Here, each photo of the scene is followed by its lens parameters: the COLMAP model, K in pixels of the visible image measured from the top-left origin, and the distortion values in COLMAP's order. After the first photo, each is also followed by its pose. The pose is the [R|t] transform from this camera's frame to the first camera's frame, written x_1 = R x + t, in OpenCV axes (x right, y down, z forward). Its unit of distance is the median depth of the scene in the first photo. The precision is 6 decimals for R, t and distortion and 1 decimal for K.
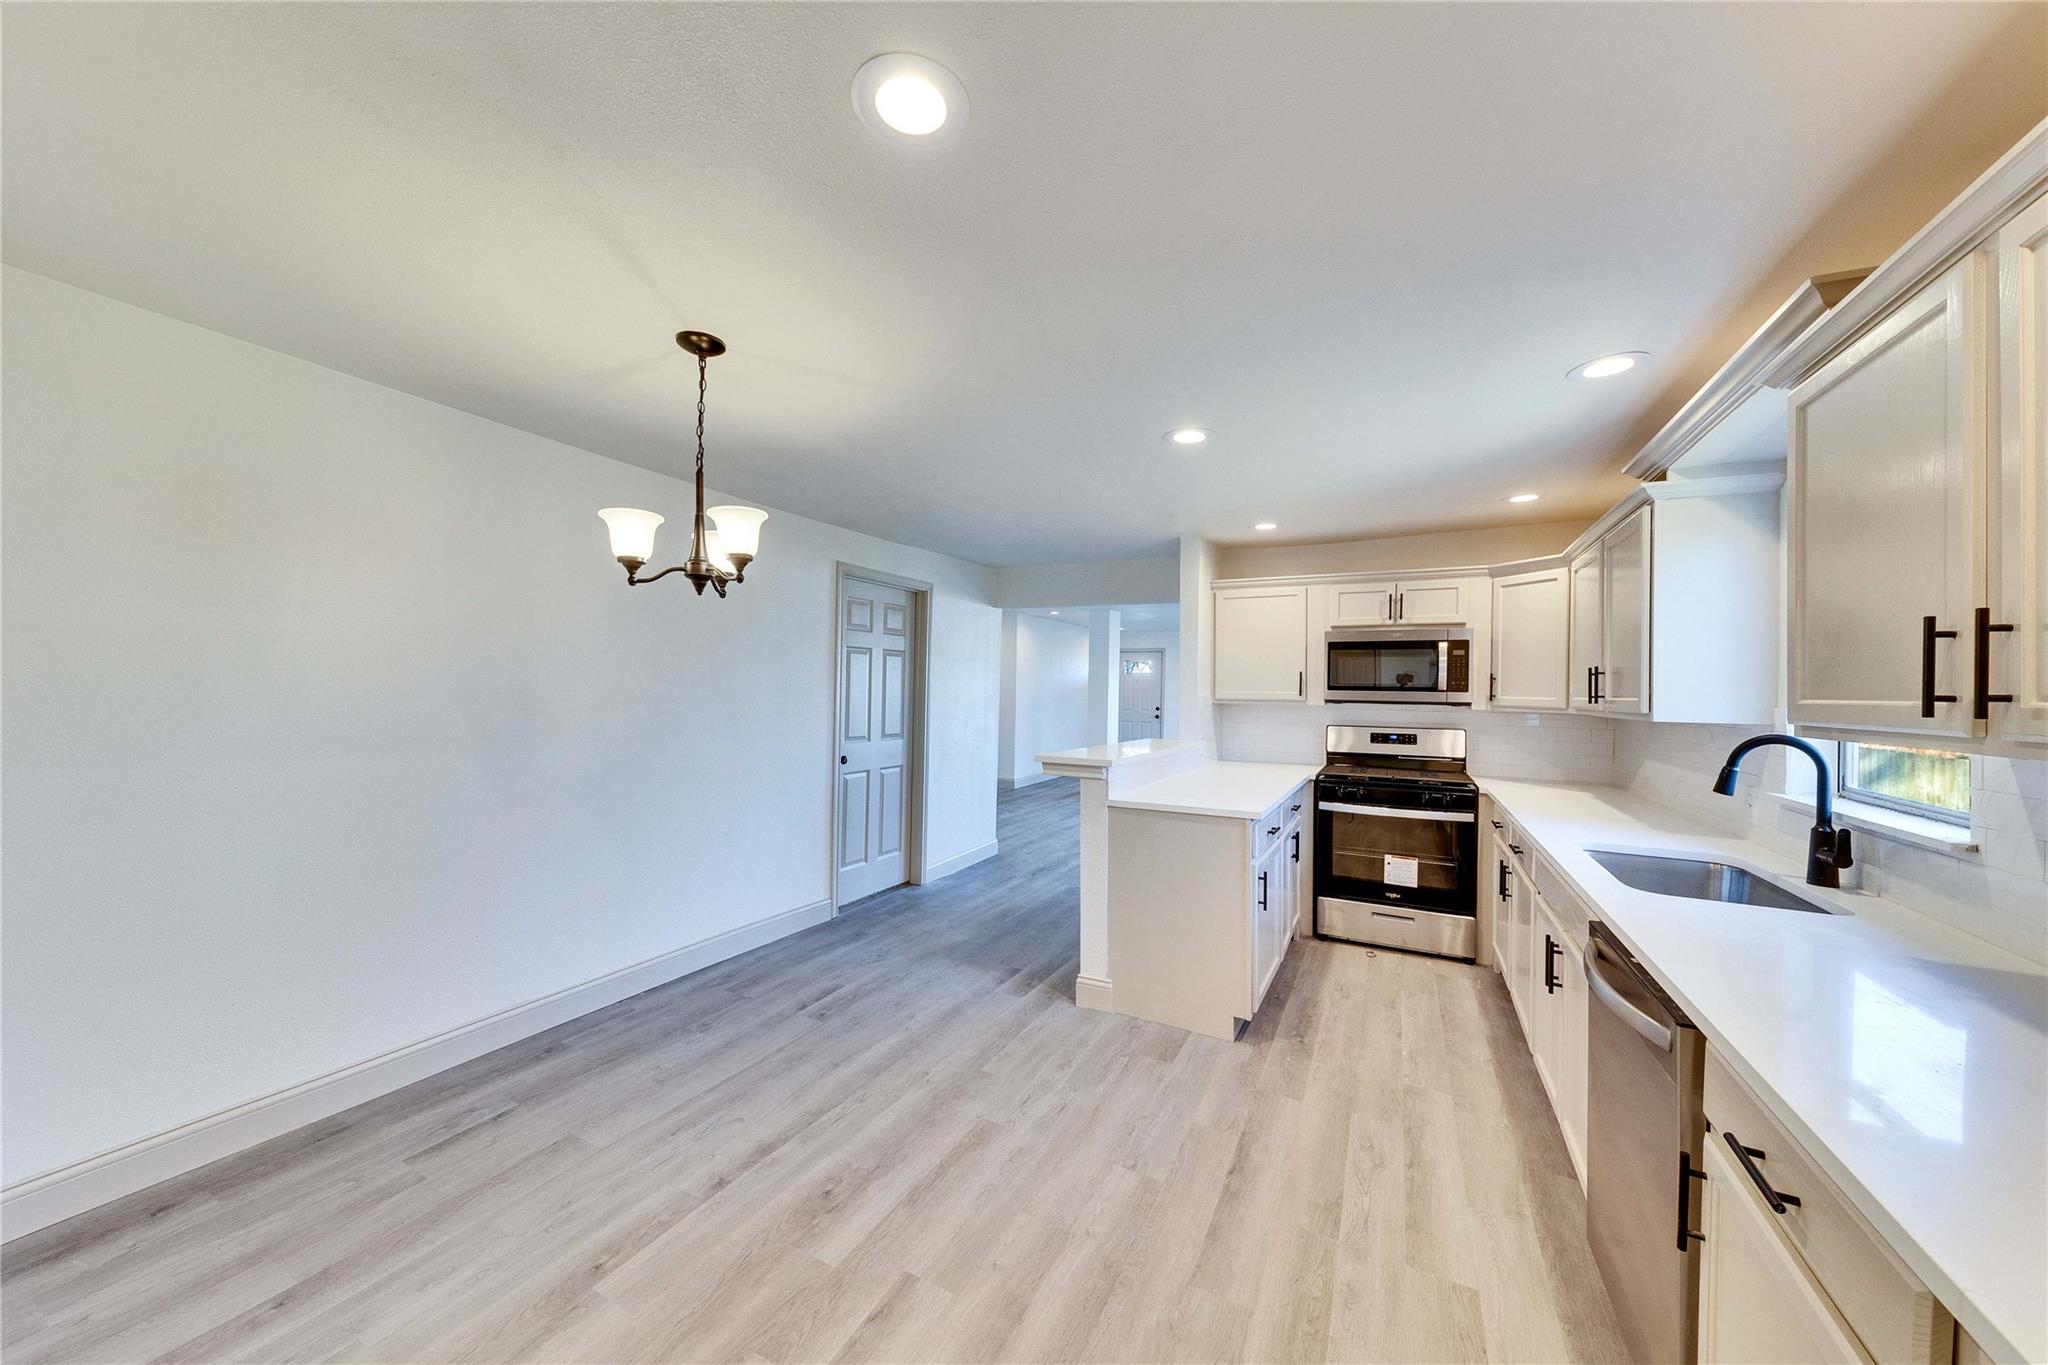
lens RADIAL K [[712.6, 0, 1002.3], [0, 712.6, 682.2], [0, 0, 1]] dist [0.005328, -0.001903]
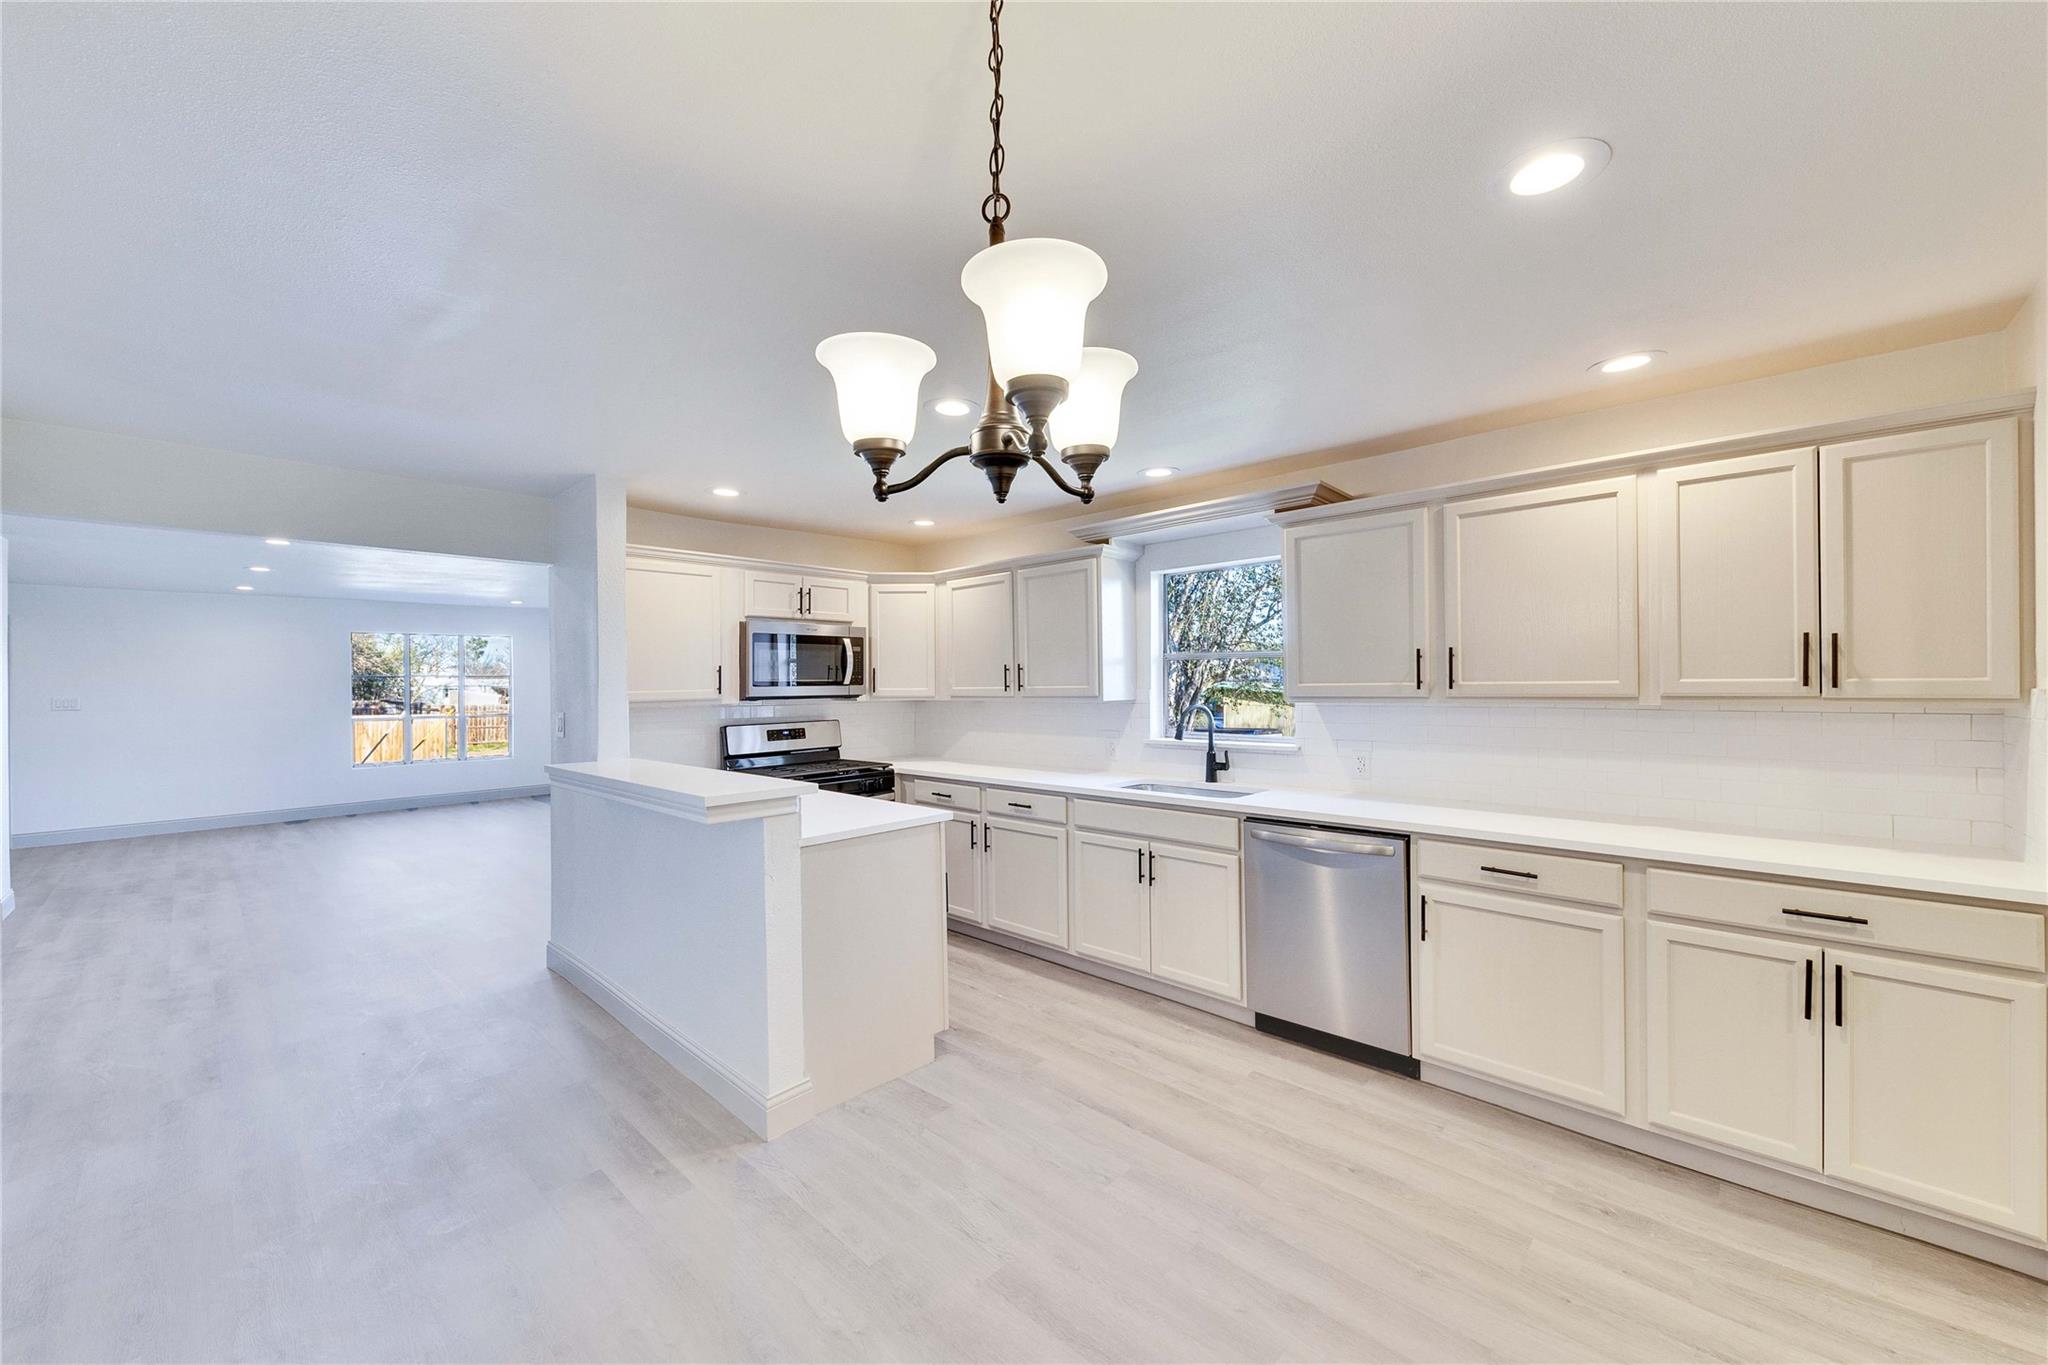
lens RADIAL K [[790.0, 0, 1035.0], [0, 790.0, 684.1], [0, 0, 1]] dist [0.003810, -0.001215]
pose [[0.241892, -0.018165, 0.970133, -0.492251], [0.006415, 0.999833, 0.017121, -0.007080], [-0.970282, 0.002082, 0.241968, 0.472067]]
